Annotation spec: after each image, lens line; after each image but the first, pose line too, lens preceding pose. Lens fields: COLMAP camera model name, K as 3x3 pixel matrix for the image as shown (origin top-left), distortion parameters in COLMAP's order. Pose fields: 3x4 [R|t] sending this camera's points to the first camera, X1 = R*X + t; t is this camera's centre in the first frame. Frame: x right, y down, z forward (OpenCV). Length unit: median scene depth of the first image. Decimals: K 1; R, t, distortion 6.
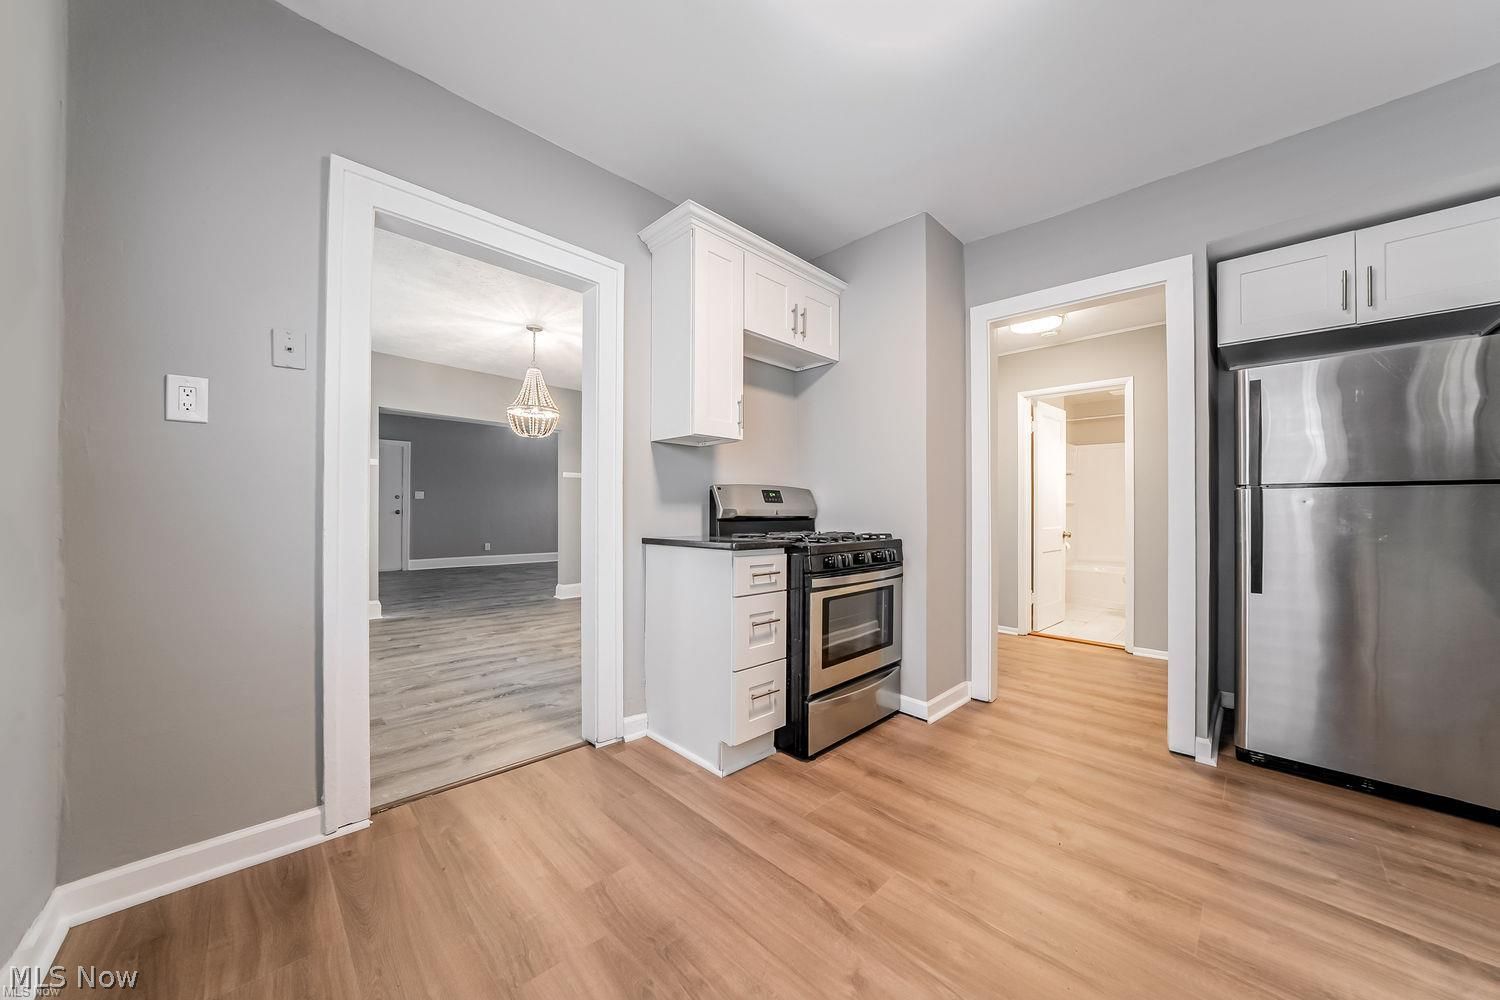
lens RADIAL K [[521.2, 0, 750.0], [0, 521.2, 500.0], [0, 0, 1]] dist [-0.012923, 0.000117]
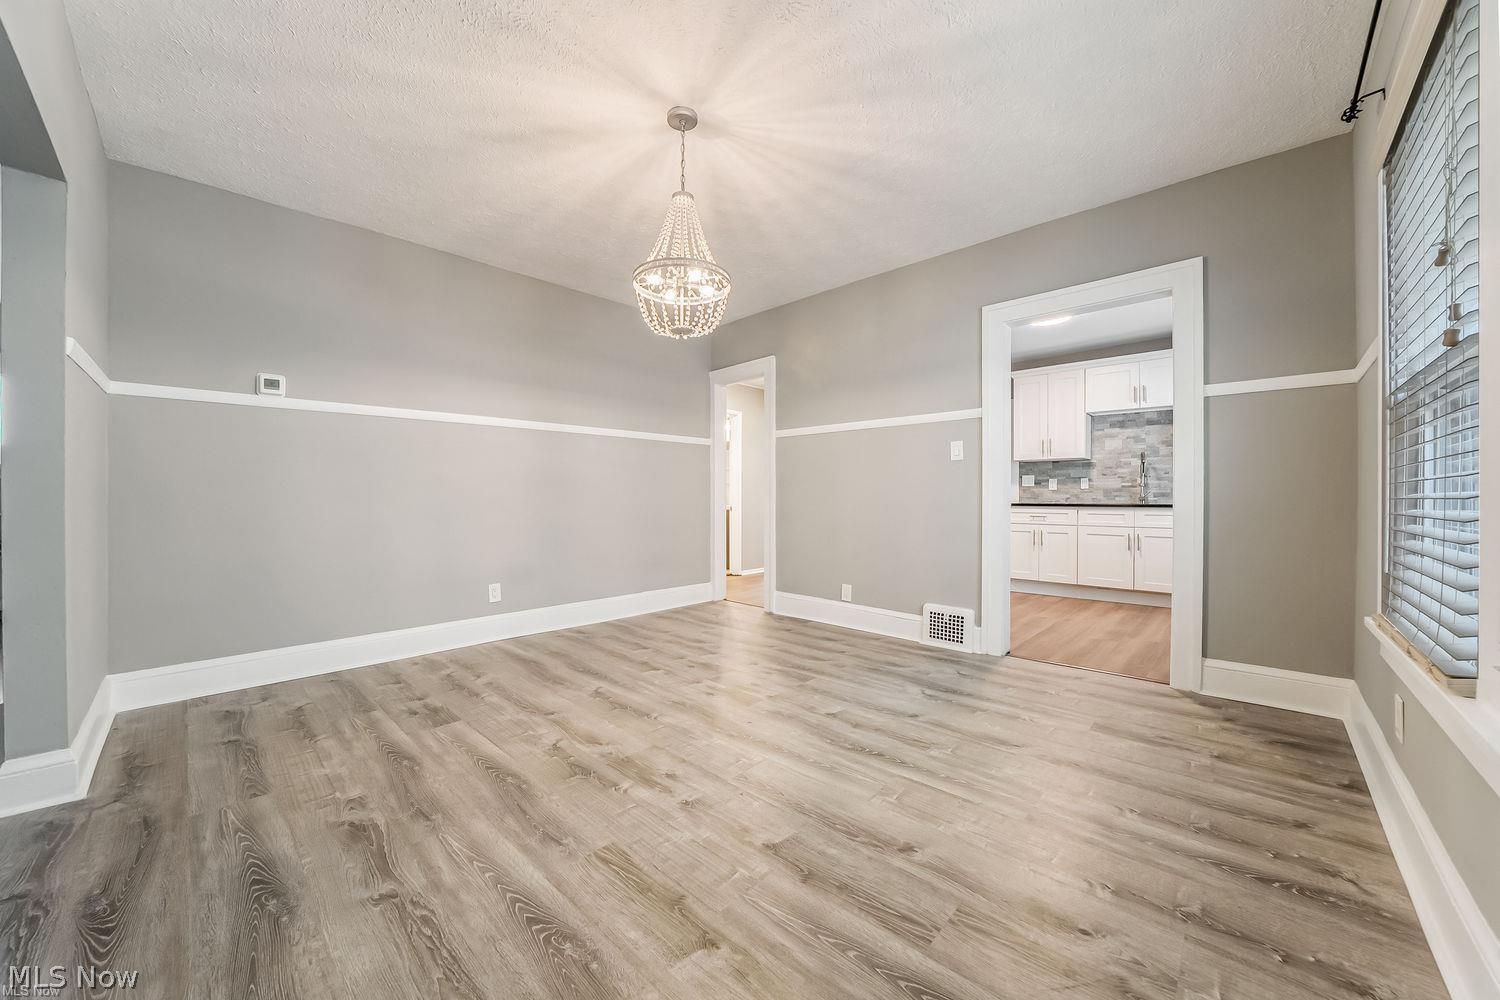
lens RADIAL K [[531.3, 0, 732.2], [0, 531.3, 498.0], [0, 0, 1]] dist [-0.022259, -0.000062]
pose [[-0.011510, -0.005136, 0.999921, -2.190284], [-0.021487, 0.999757, 0.004888, 0.076108], [-0.999703, -0.021429, -0.011617, 2.252505]]
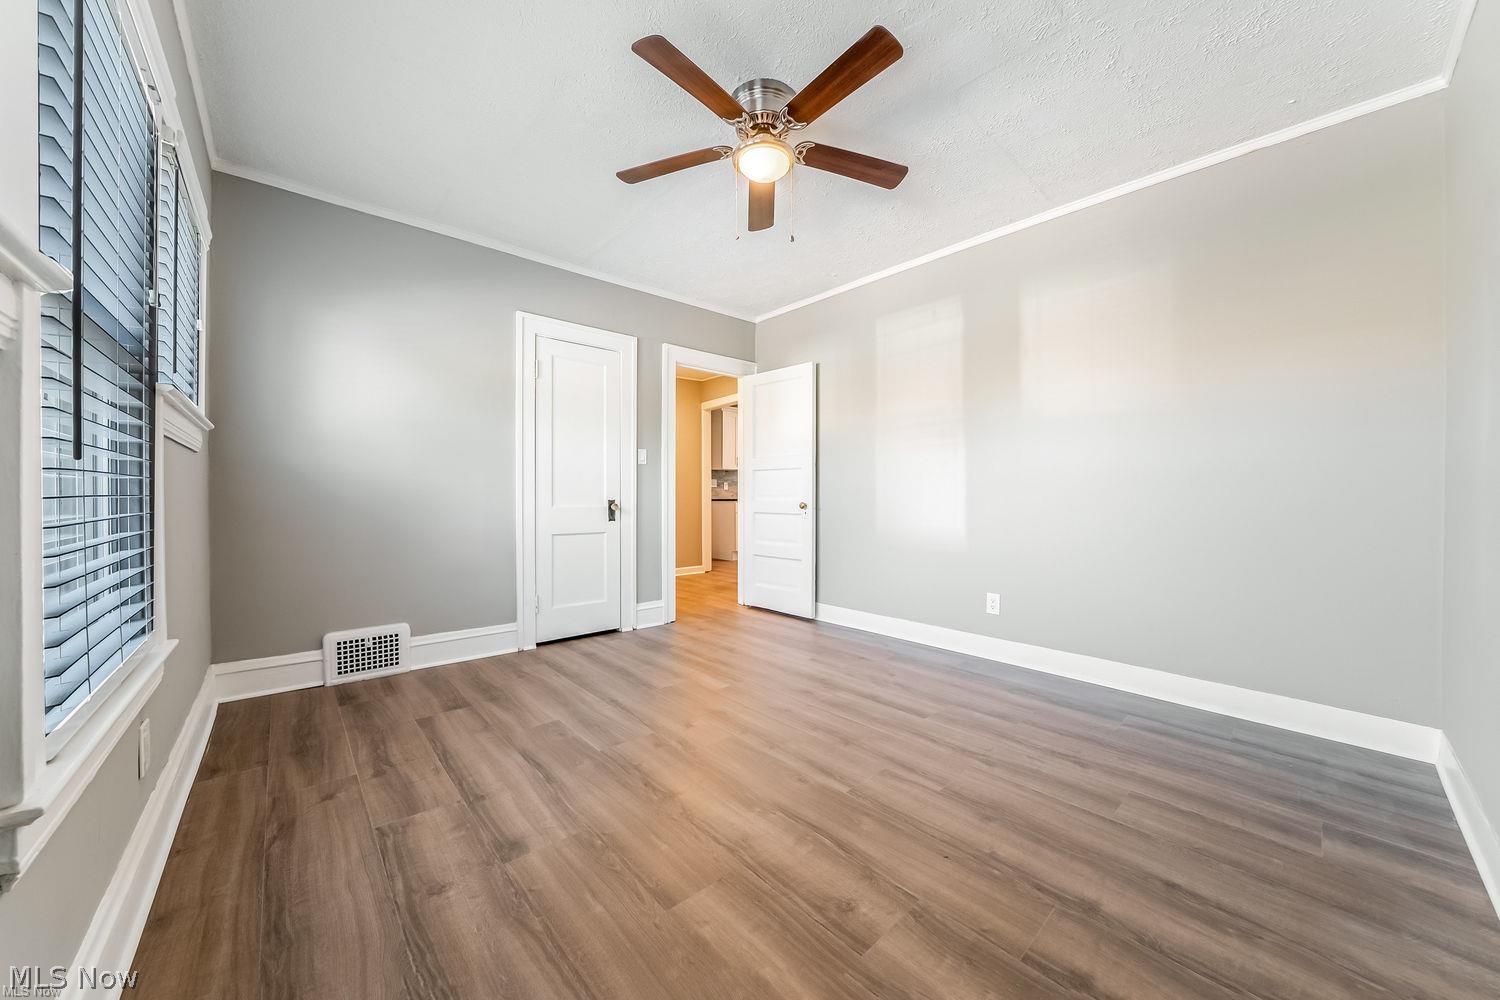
lens RADIAL K [[524.5, 0, 750.0], [0, 524.5, 500.0], [0, 0, 1]] dist [-0.019332, 0.000008]
pose [[-0.997672, -0.002967, 0.068130, 0.466032], [-0.003912, 0.999898, -0.013728, 0.154767], [-0.068083, -0.013962, -0.997582, 4.928229]]
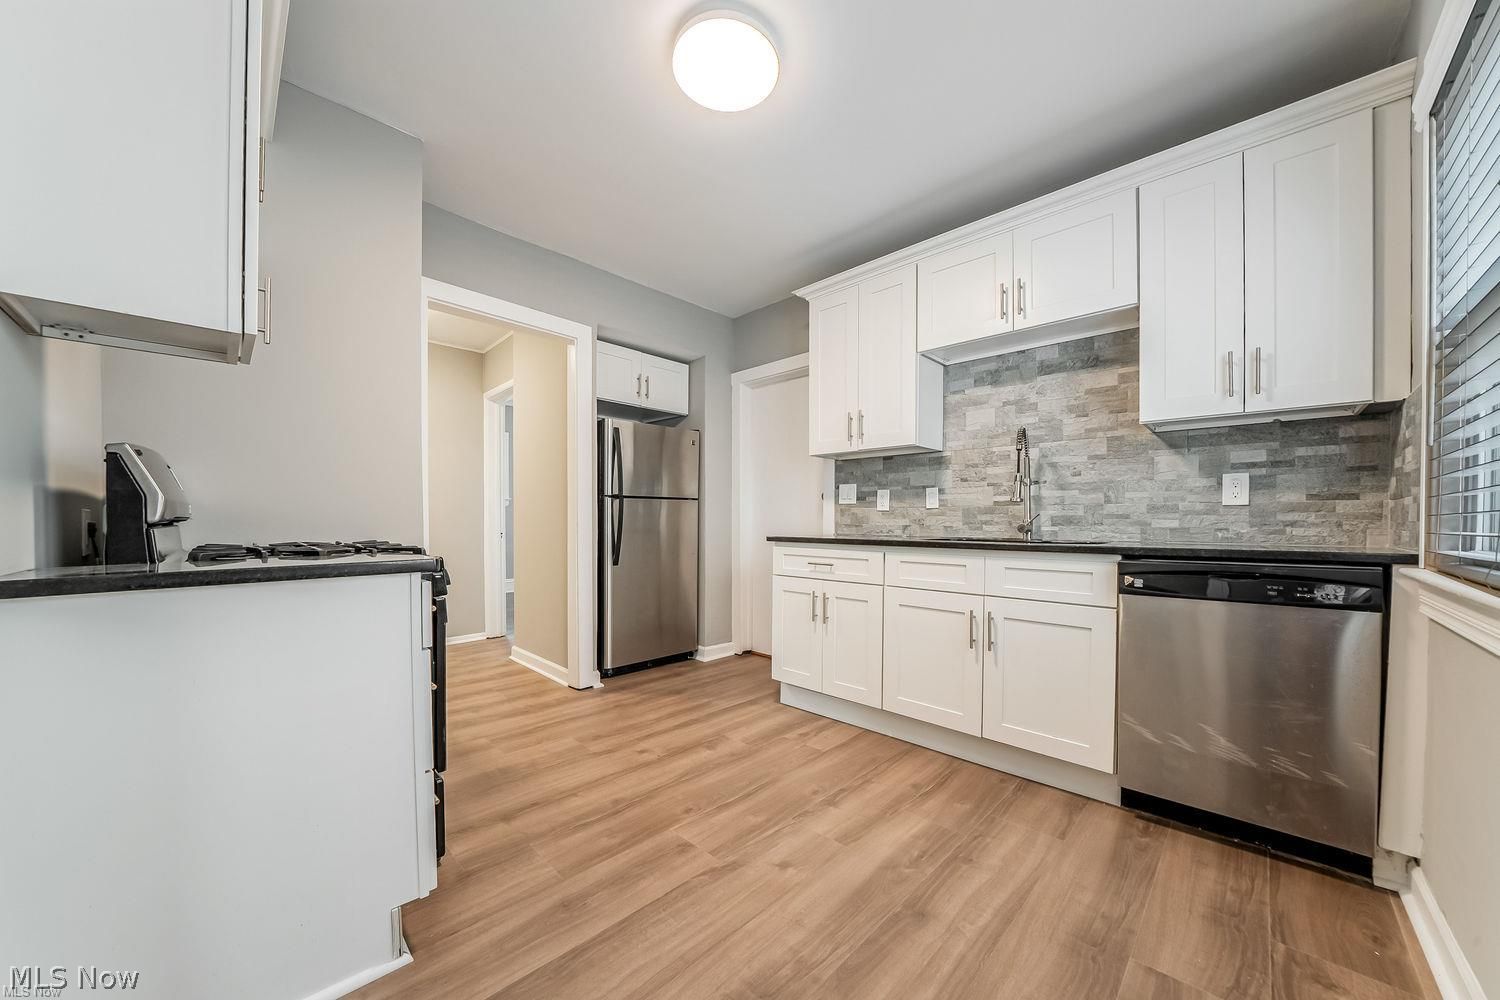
lens RADIAL K [[530.2, 0, 752.8], [0, 530.2, 525.6], [0, 0, 1]] dist [-0.019447, 0.000095]
pose [[-0.015008, -0.016289, 0.999755, -0.709634], [-0.020078, 0.999671, 0.015986, 0.030348], [-0.999686, -0.019833, -0.015330, 0.709517]]
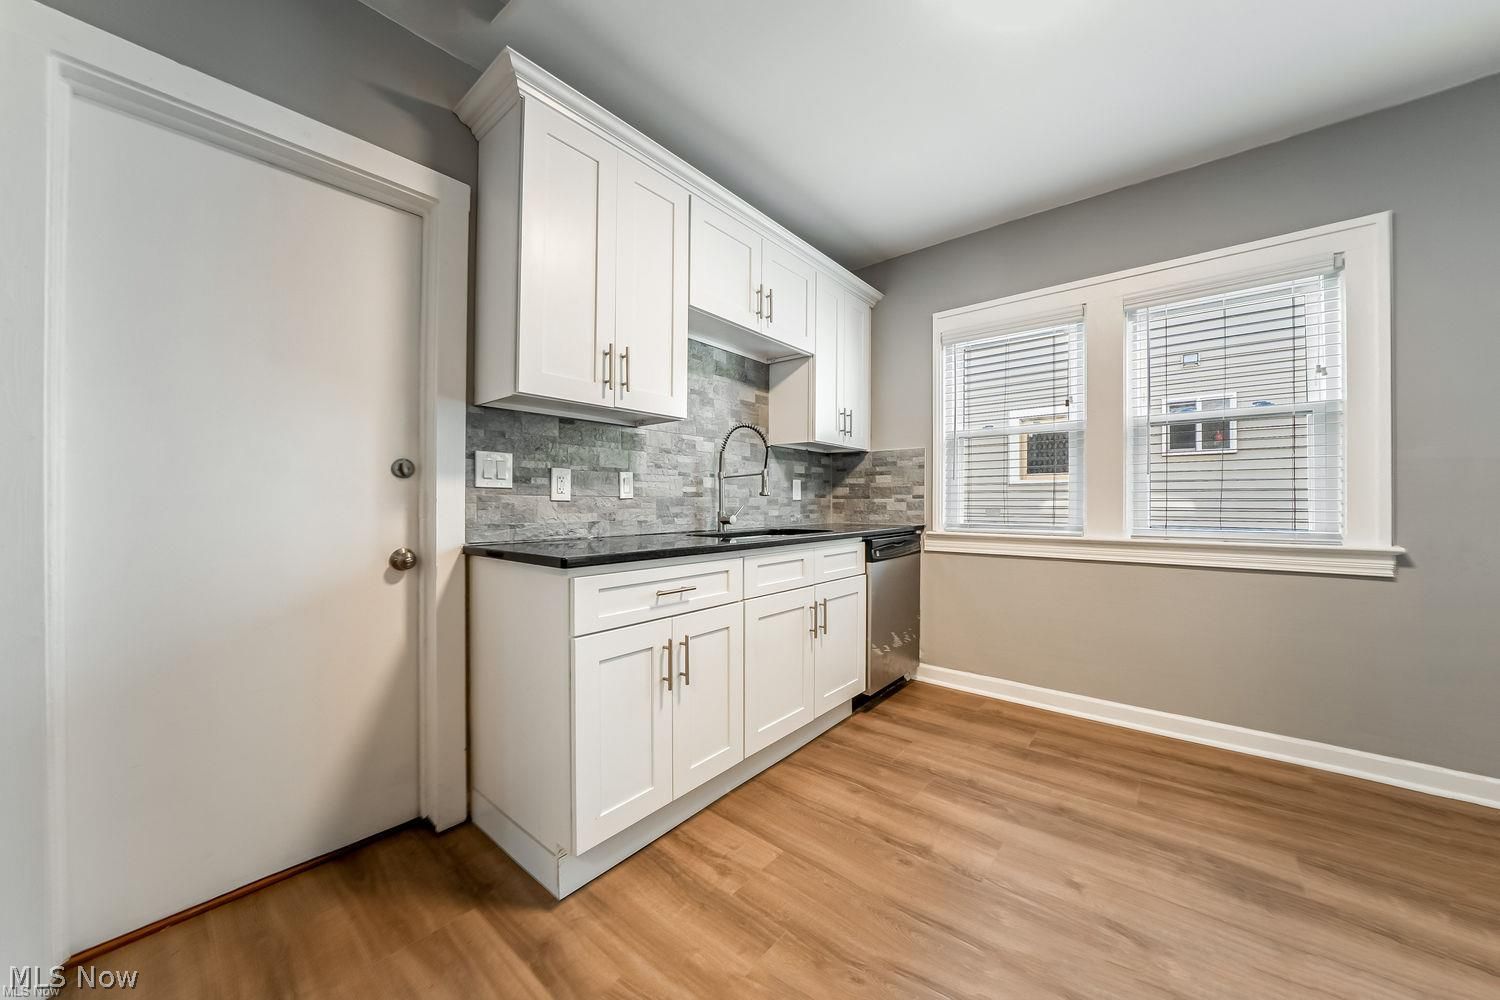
lens RADIAL K [[524.5, 0, 750.0], [0, 524.5, 500.0], [0, 0, 1]] dist [-0.019332, 0.000008]
pose [[-0.996070, -0.006303, -0.088348, 0.702938], [-0.004477, 0.999773, -0.020852, 0.020676], [0.088459, -0.020375, -0.995871, 1.390756]]
